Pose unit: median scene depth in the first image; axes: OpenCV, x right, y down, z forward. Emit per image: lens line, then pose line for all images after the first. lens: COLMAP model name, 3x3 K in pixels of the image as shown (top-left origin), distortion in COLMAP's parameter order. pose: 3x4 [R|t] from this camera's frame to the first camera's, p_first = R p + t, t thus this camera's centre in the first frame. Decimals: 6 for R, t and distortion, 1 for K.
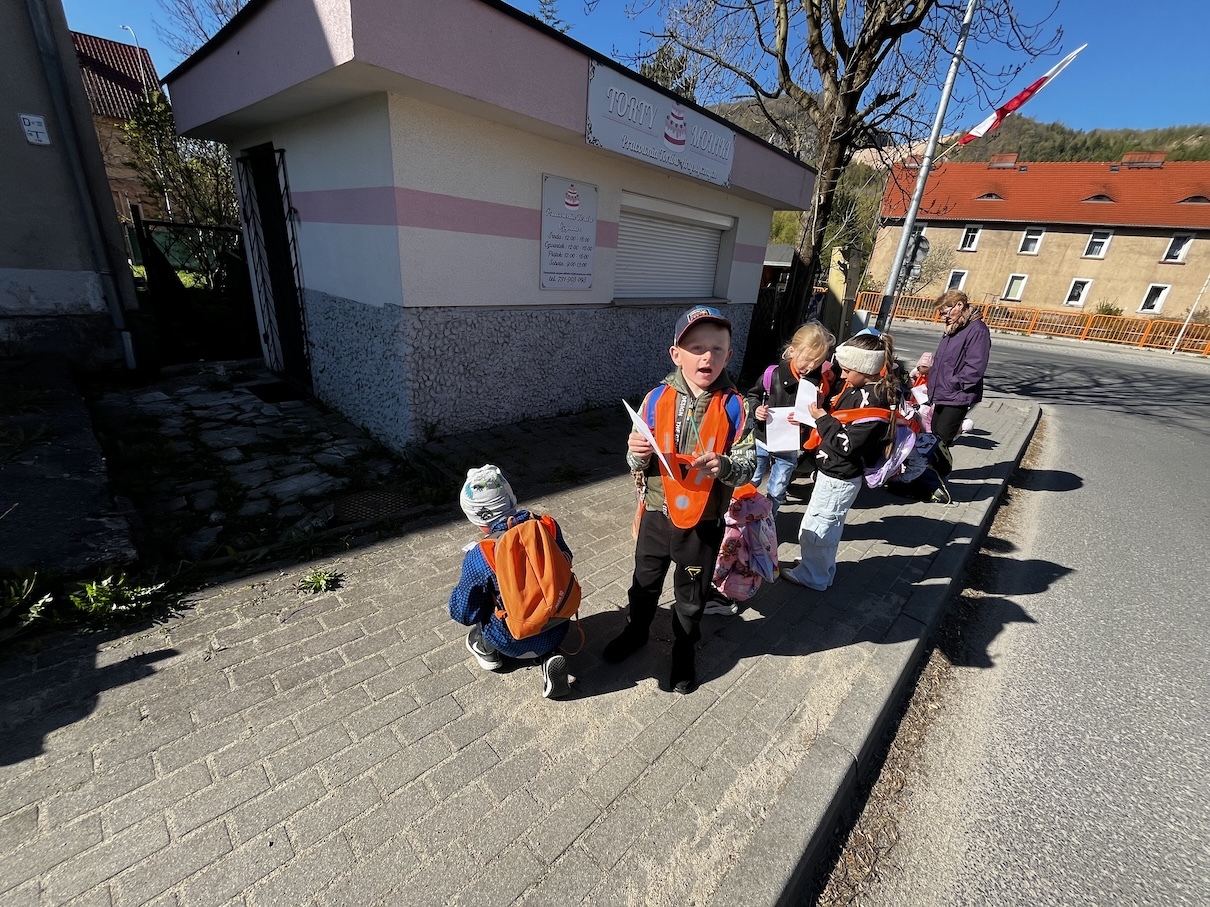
lens RADIAL K [[484.6, 0, 605.0], [0, 484.6, 453.5], [0, 0, 1]] dist [-0.000958, -0.000237]
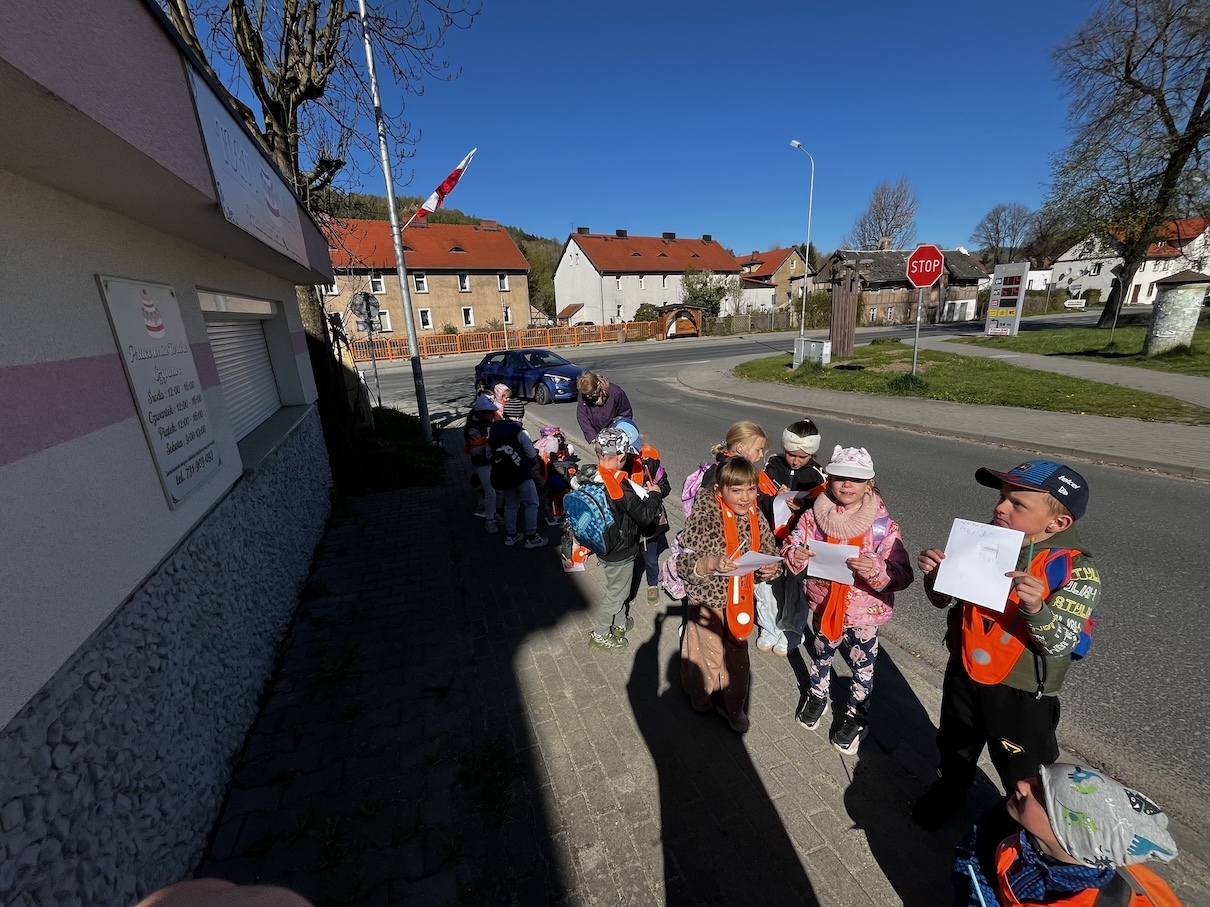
lens RADIAL K [[484.6, 0, 605.0], [0, 484.6, 453.5], [0, 0, 1]] dist [-0.000958, -0.000237]
pose [[0.374872, -0.358666, 0.854886, -0.150551], [0.416588, 0.888958, 0.190285, -0.131335], [-0.828206, 0.284803, 0.482661, 0.185405]]
